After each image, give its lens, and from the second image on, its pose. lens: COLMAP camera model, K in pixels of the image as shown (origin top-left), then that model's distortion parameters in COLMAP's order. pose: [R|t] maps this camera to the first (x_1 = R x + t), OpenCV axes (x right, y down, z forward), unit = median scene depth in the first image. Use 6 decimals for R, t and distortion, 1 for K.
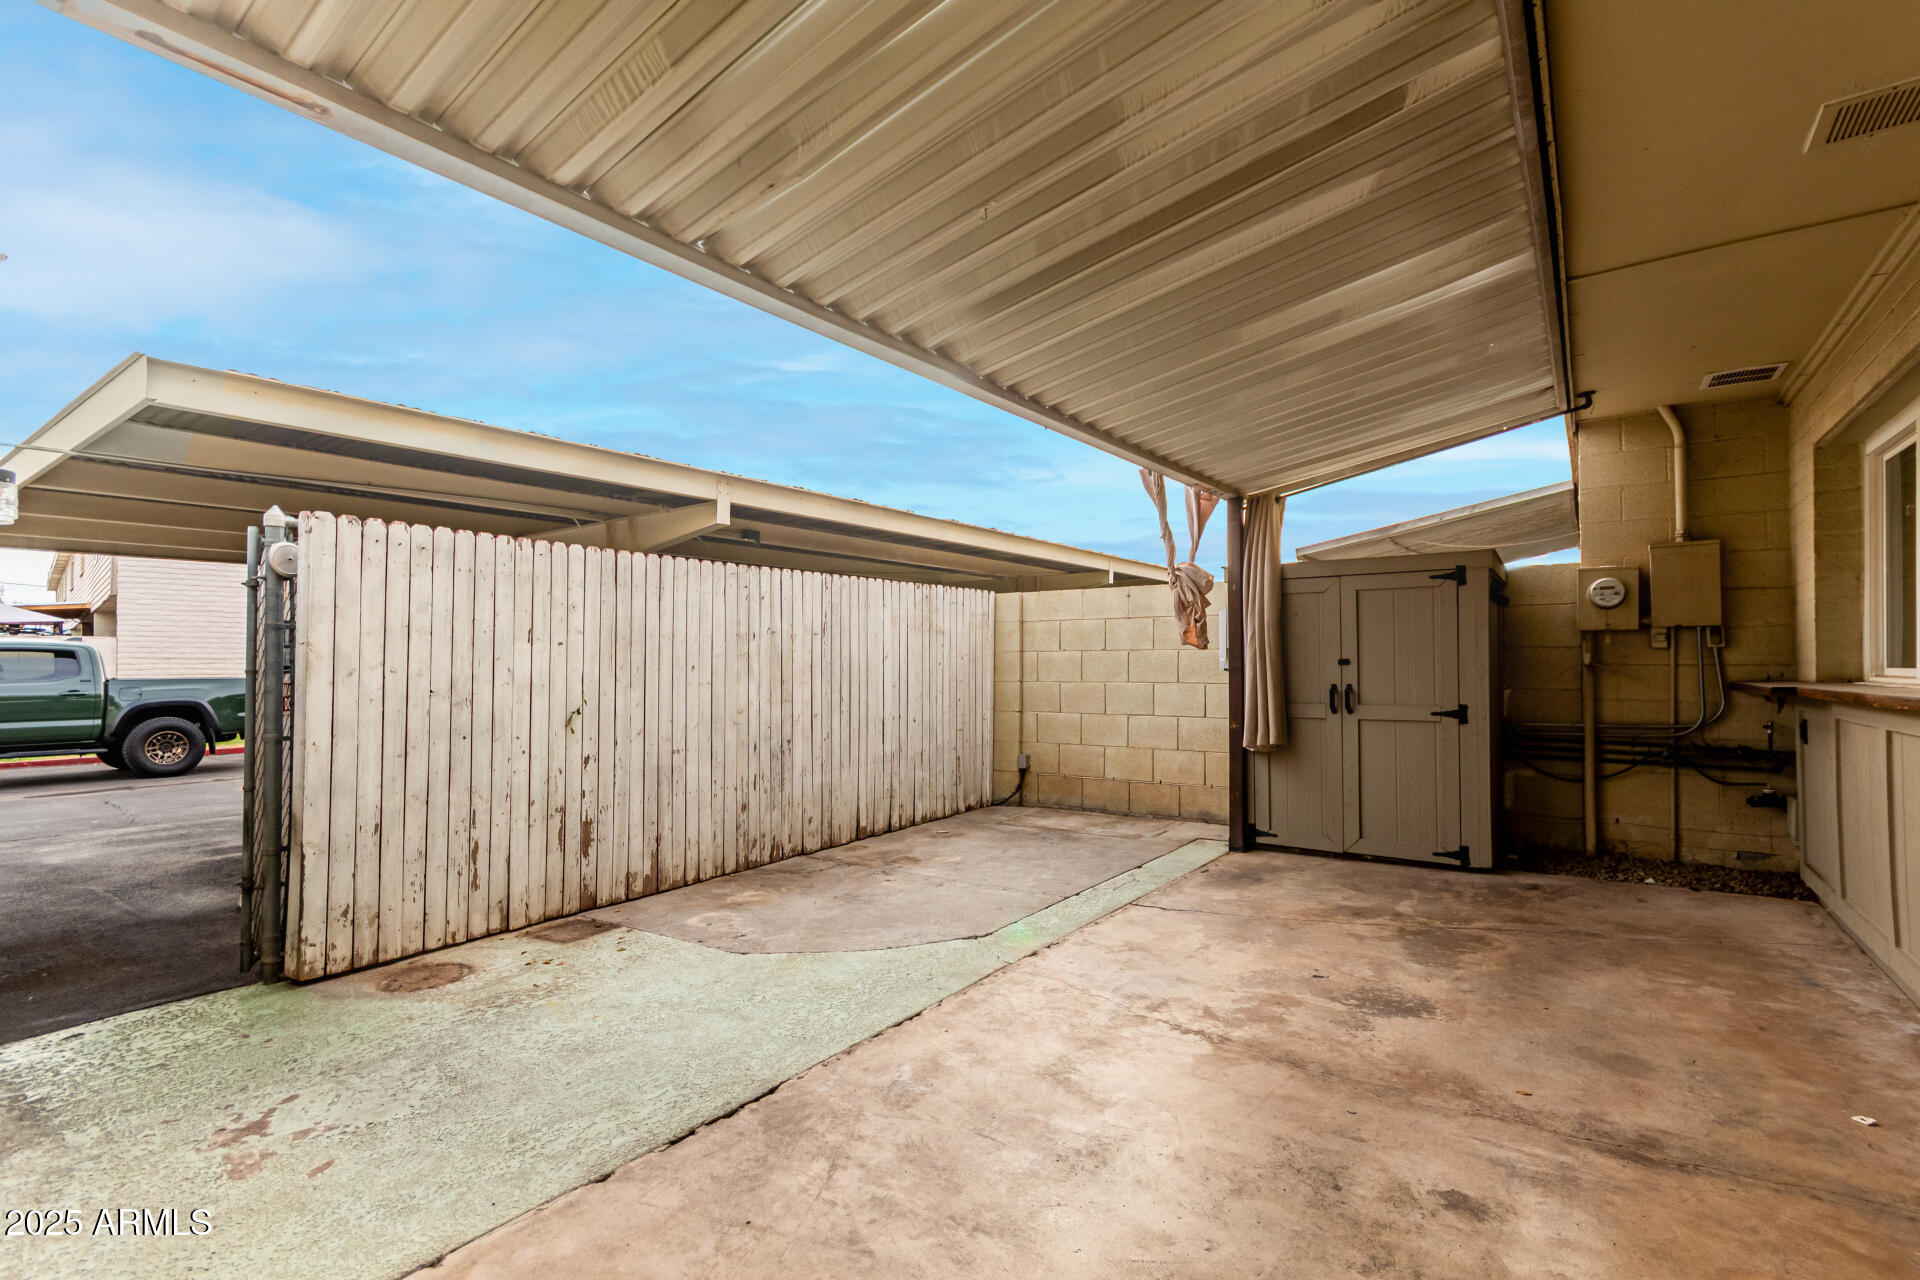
lens RADIAL K [[896.2, 0, 963.8], [0, 896.2, 652.3], [0, 0, 1]] dist [-0.002257, 0.003893]
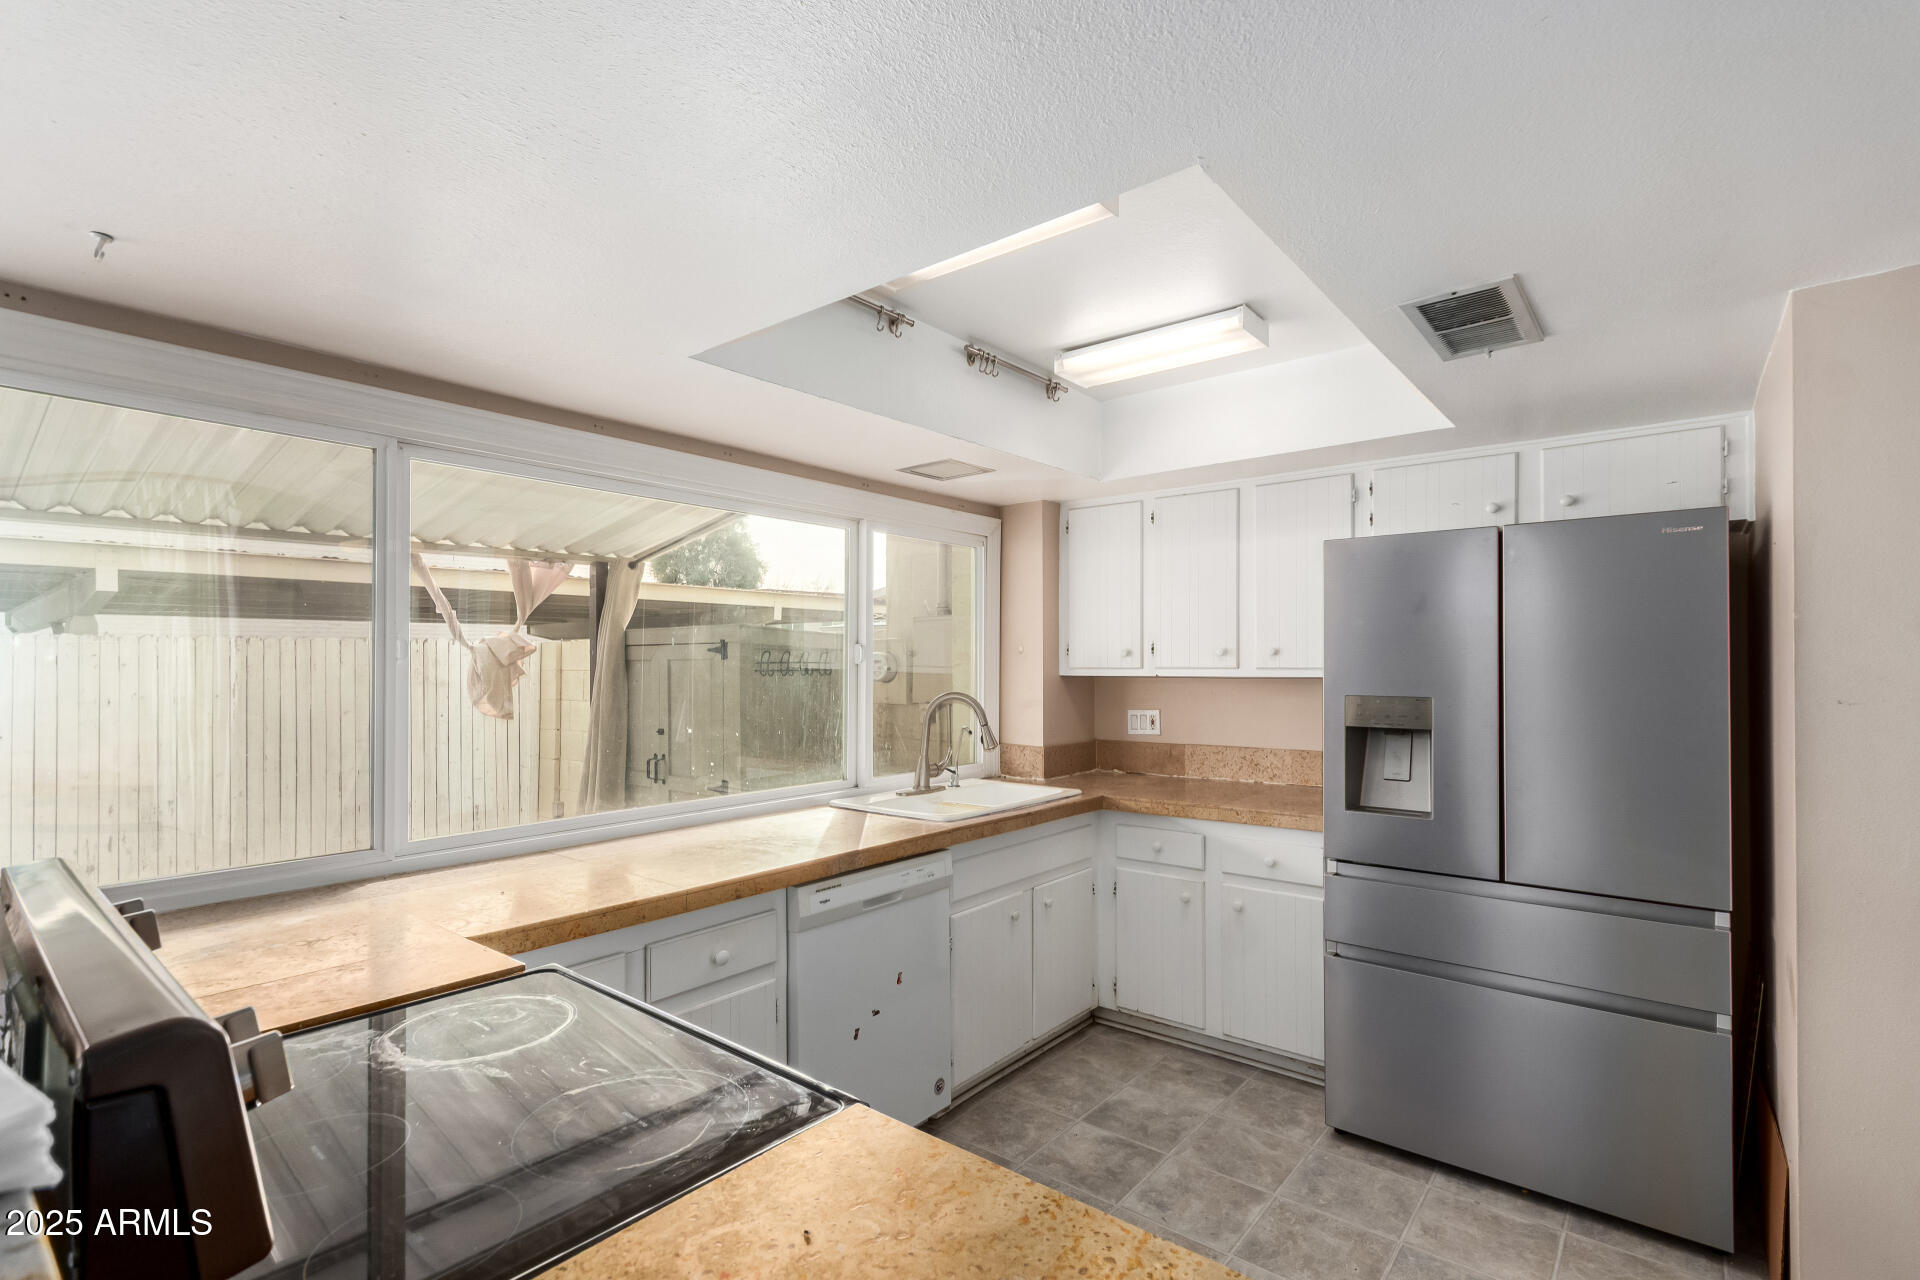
lens RADIAL K [[896.2, 0, 953.7], [0, 896.2, 653.5], [0, 0, 1]] dist [-0.002257, 0.003893]
pose [[0.997889, -0.001157, -0.064938, 0.926536], [0.001263, 0.999998, 0.001593, -0.086921], [0.064936, -0.001671, 0.997888, 0.037536]]
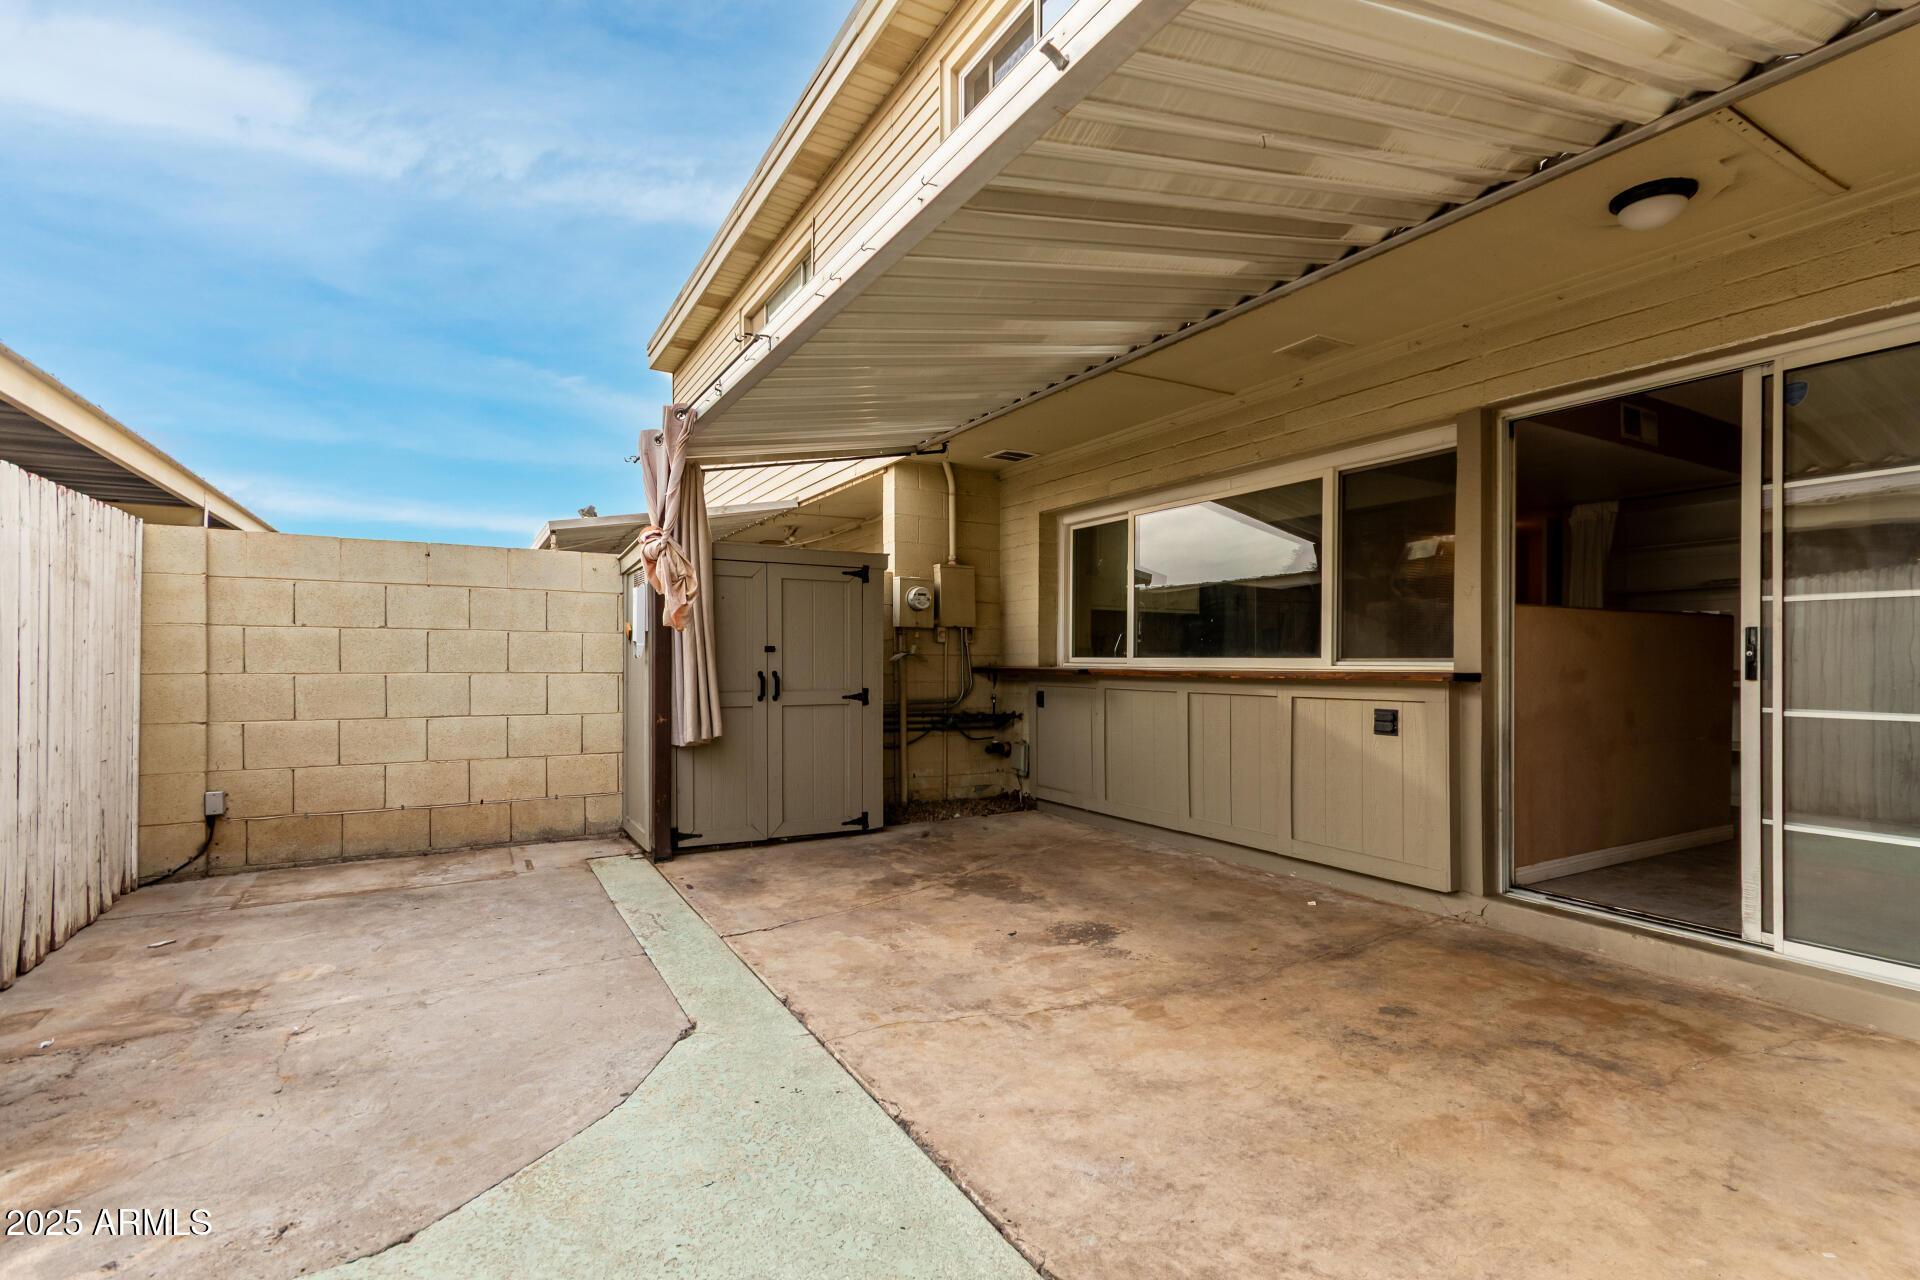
lens RADIAL K [[896.2, 0, 972.3], [0, 896.2, 652.8], [0, 0, 1]] dist [-0.002257, 0.003893]
pose [[0.406452, 0.014166, 0.913562, -0.456606], [-0.019399, 0.999788, -0.006872, 0.020138], [-0.913466, -0.014929, 0.406641, 0.440303]]
